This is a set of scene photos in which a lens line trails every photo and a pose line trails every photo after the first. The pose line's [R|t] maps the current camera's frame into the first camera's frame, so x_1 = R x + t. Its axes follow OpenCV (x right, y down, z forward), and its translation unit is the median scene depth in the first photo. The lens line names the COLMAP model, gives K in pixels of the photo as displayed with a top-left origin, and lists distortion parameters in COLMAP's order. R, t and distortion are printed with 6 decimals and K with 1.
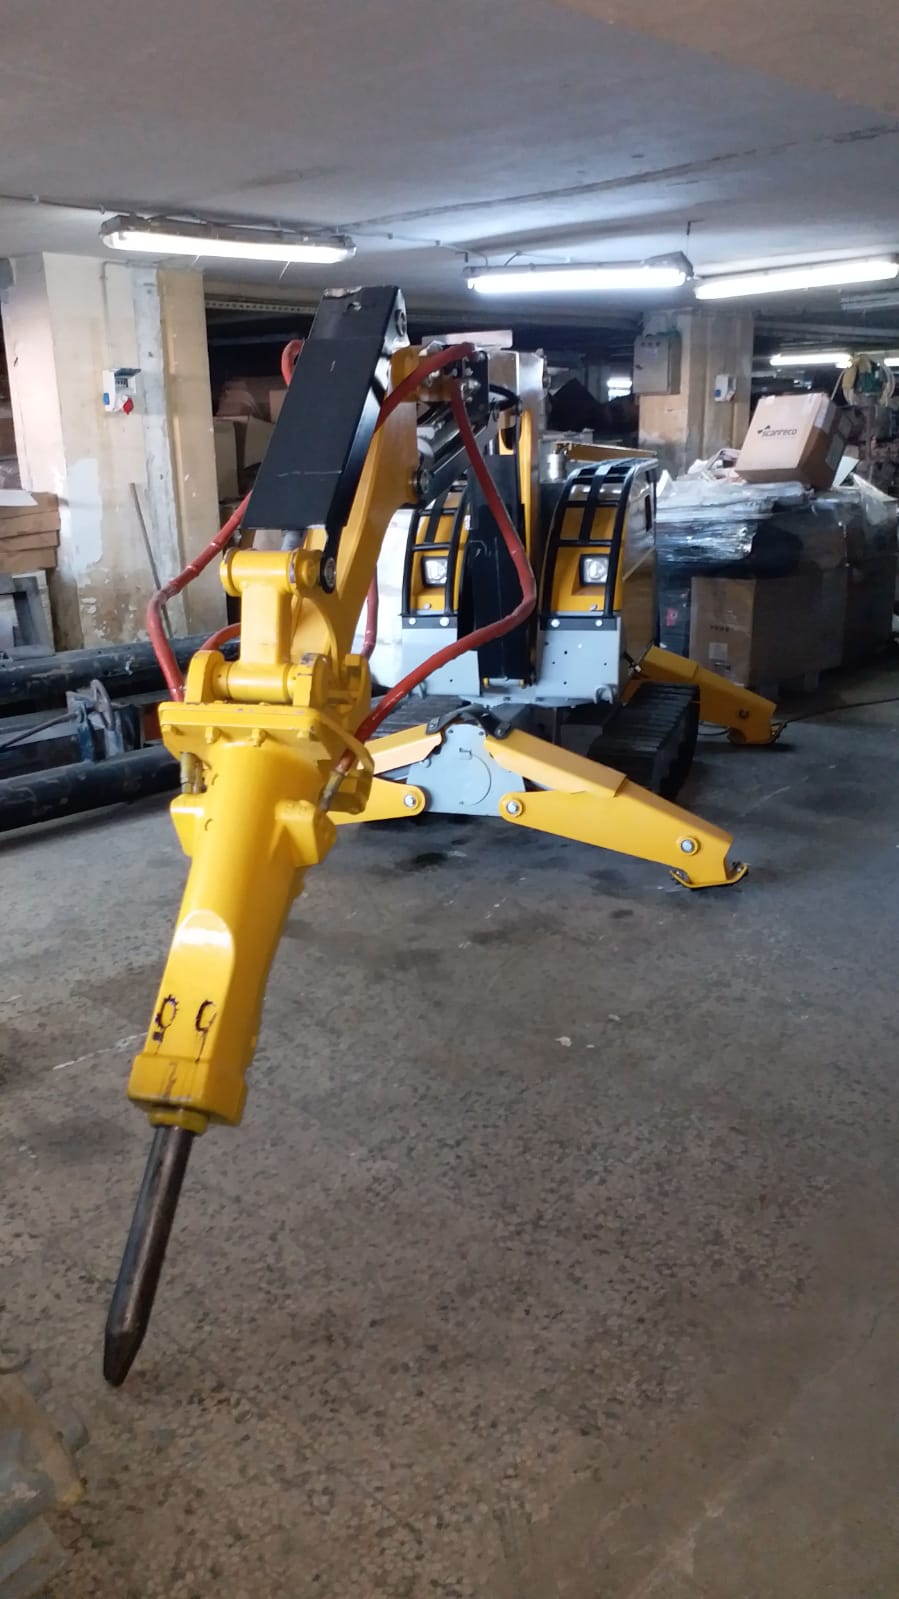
lens RADIAL K [[1288.0, 0, 449.5], [0, 1288.0, 799.5], [0, 0, 1]] dist [0.110795, -0.230831]
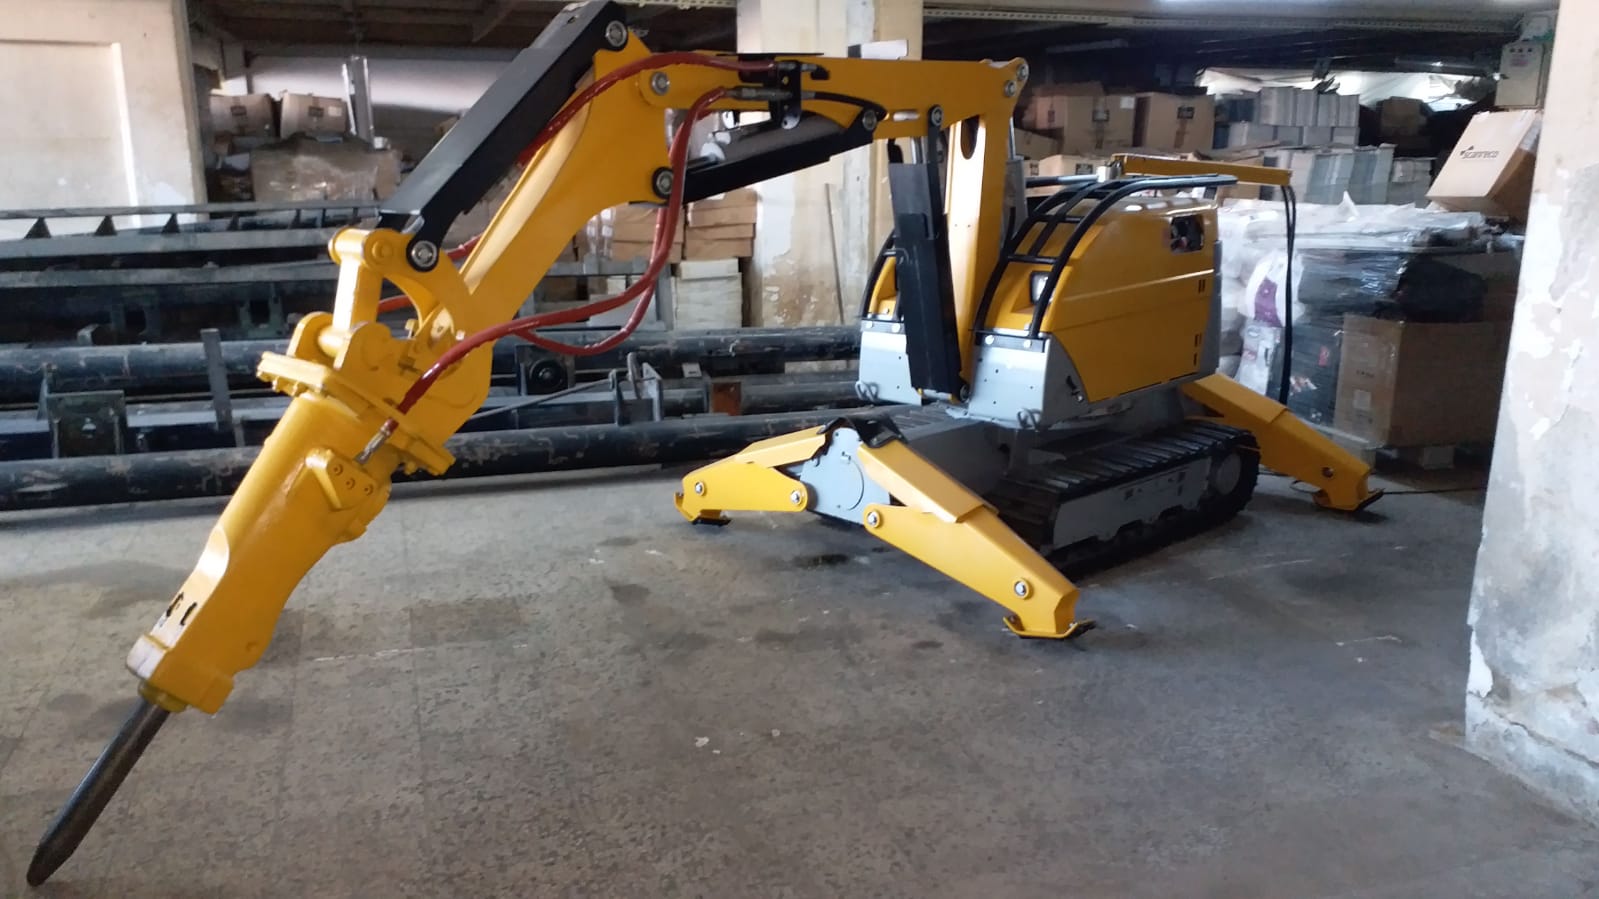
lens RADIAL K [[1288.0, 0, 794.7], [0, 1288.0, 456.5], [0, 0, 1]] dist [0.110795, -0.230831]
pose [[0.880748, 0.138021, -0.453026, 0.377009], [-0.154140, 0.988048, 0.001352, -0.028394], [0.447798, 0.068638, 0.891496, 0.082007]]
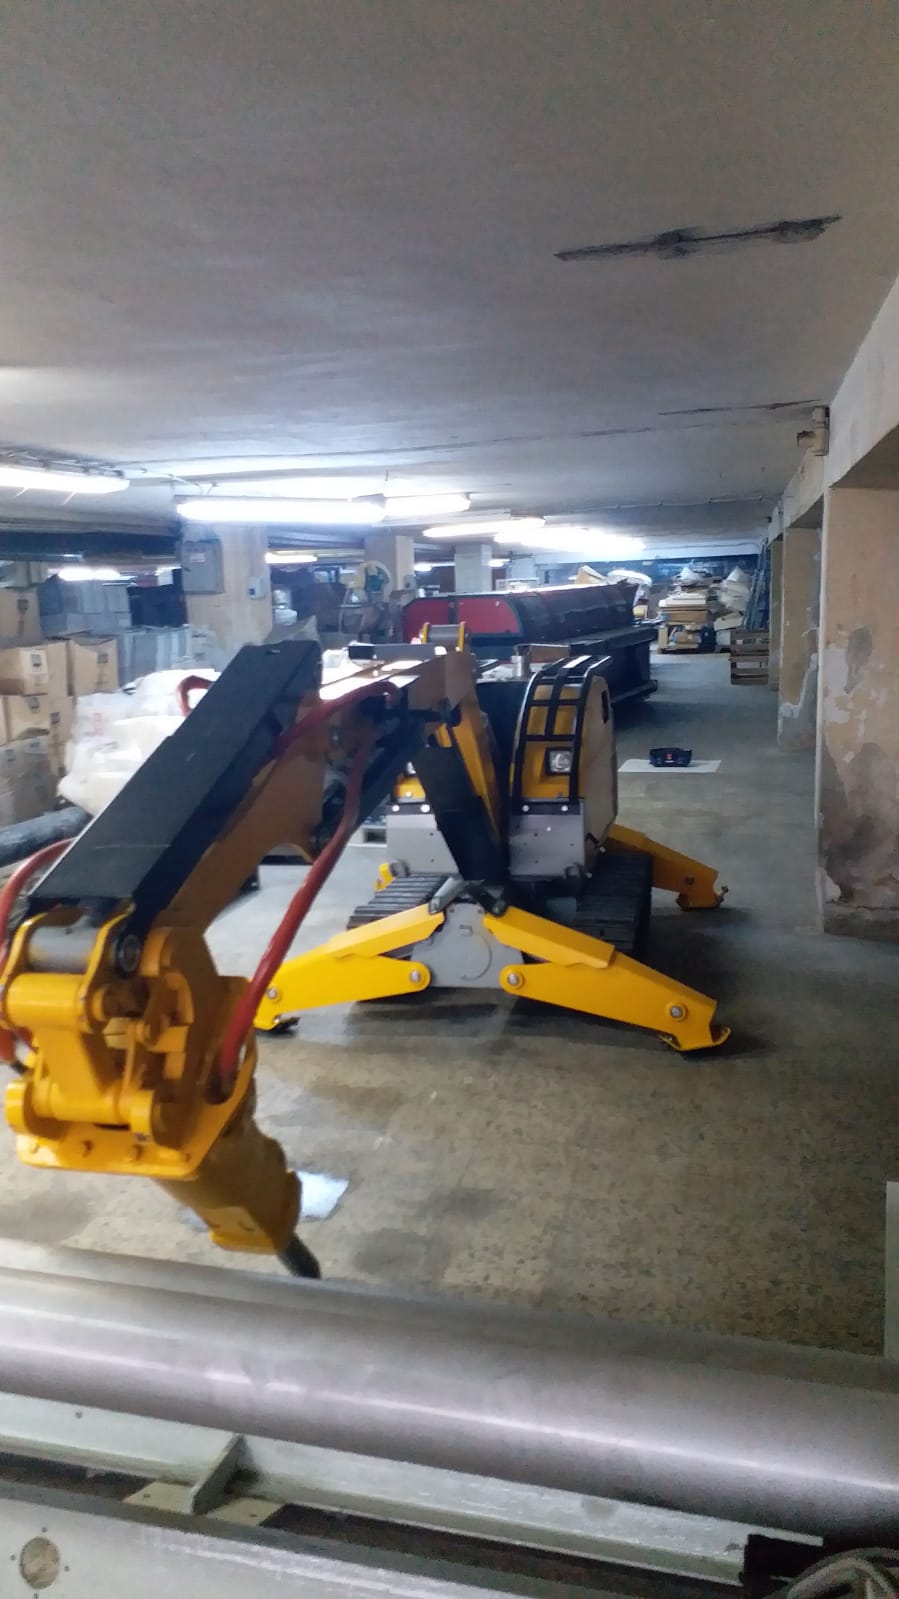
lens RADIAL K [[1288.0, 0, 449.5], [0, 1288.0, 799.5], [0, 0, 1]] dist [0.110795, -0.230831]
pose [[0.850177, -0.086104, 0.519408, -0.536507], [0.156169, 0.983380, -0.092602, -0.000976], [-0.502802, 0.159844, 0.849494, -0.061472]]
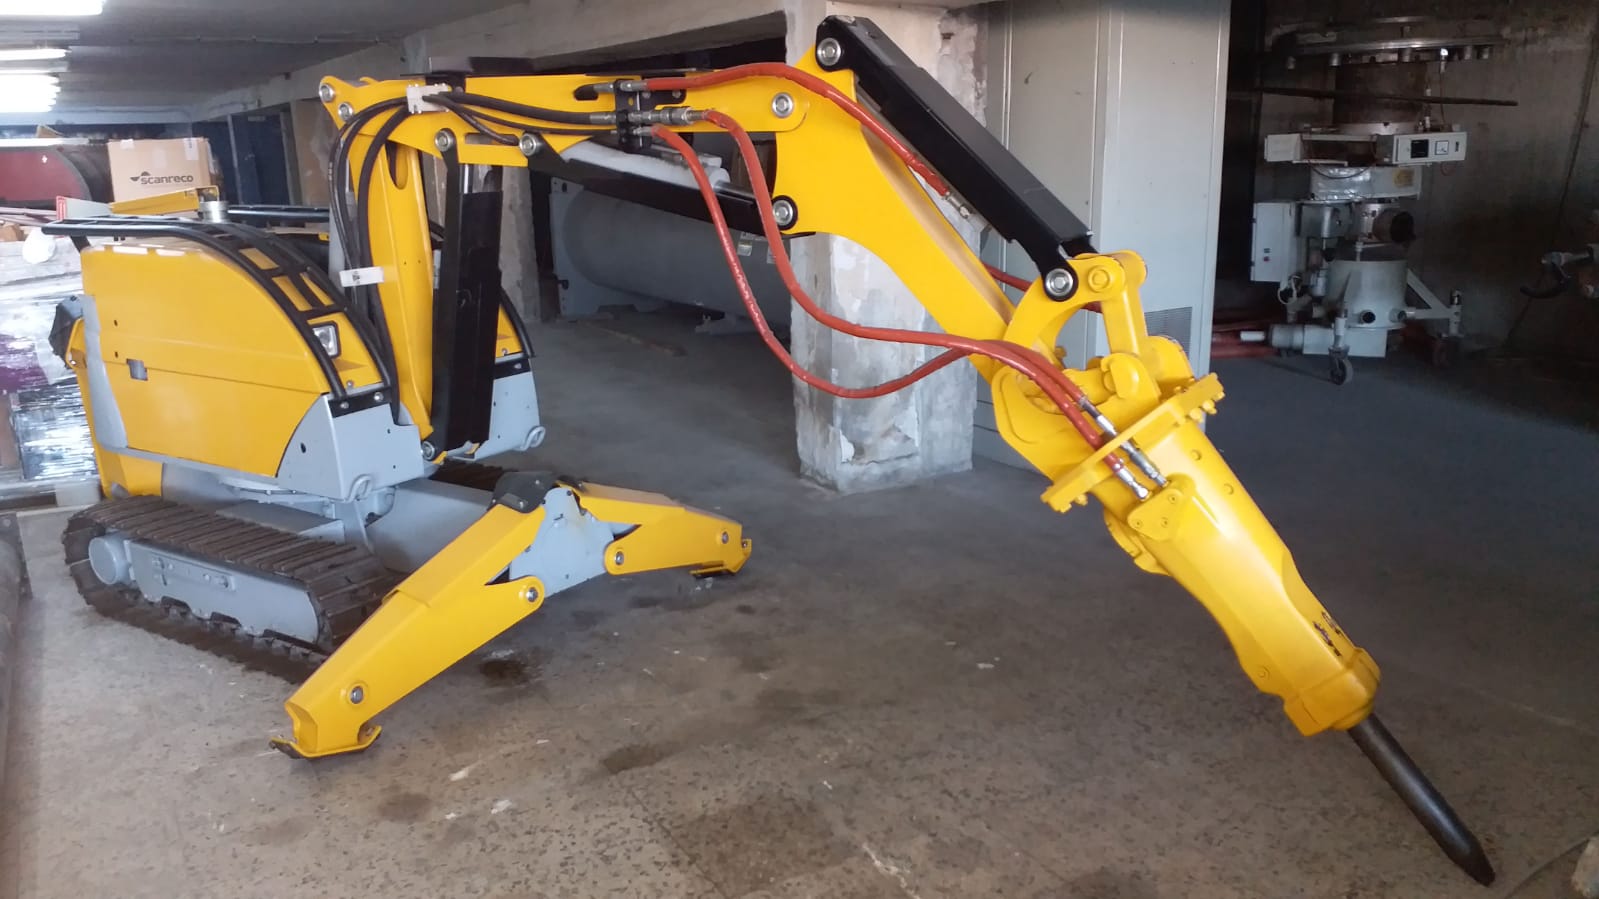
lens RADIAL K [[1248.0, 0, 811.4], [0, 1248.0, 453.9], [0, 0, 1]] dist [0.036946, -0.049612]
pose [[0.276476, -0.217182, 0.936159, -0.645191], [0.282275, 0.949513, 0.136916, -0.130243], [-0.918630, 0.226401, 0.323823, 0.482027]]
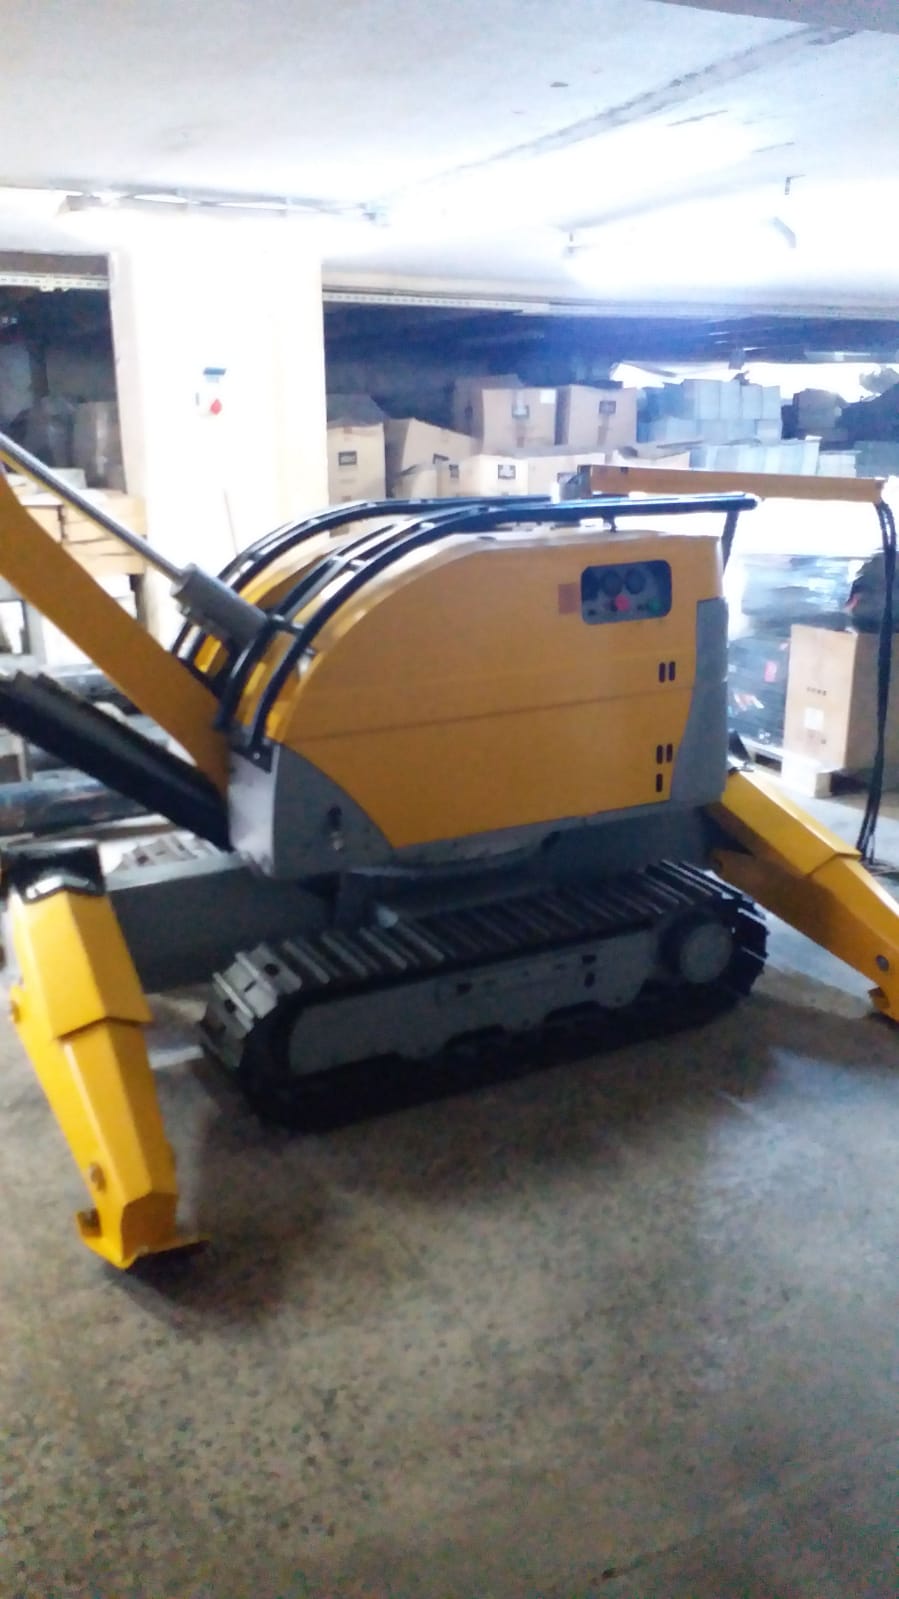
lens RADIAL K [[1278.2, 0, 428.4], [0, 1278.2, 807.4], [0, 0, 1]] dist [0.128107, -0.234289]
pose [[0.944840, 0.104621, -0.310374, 0.325006], [-0.103295, 0.994434, 0.020754, -0.072684], [0.310818, 0.012450, 0.950388, 0.237048]]
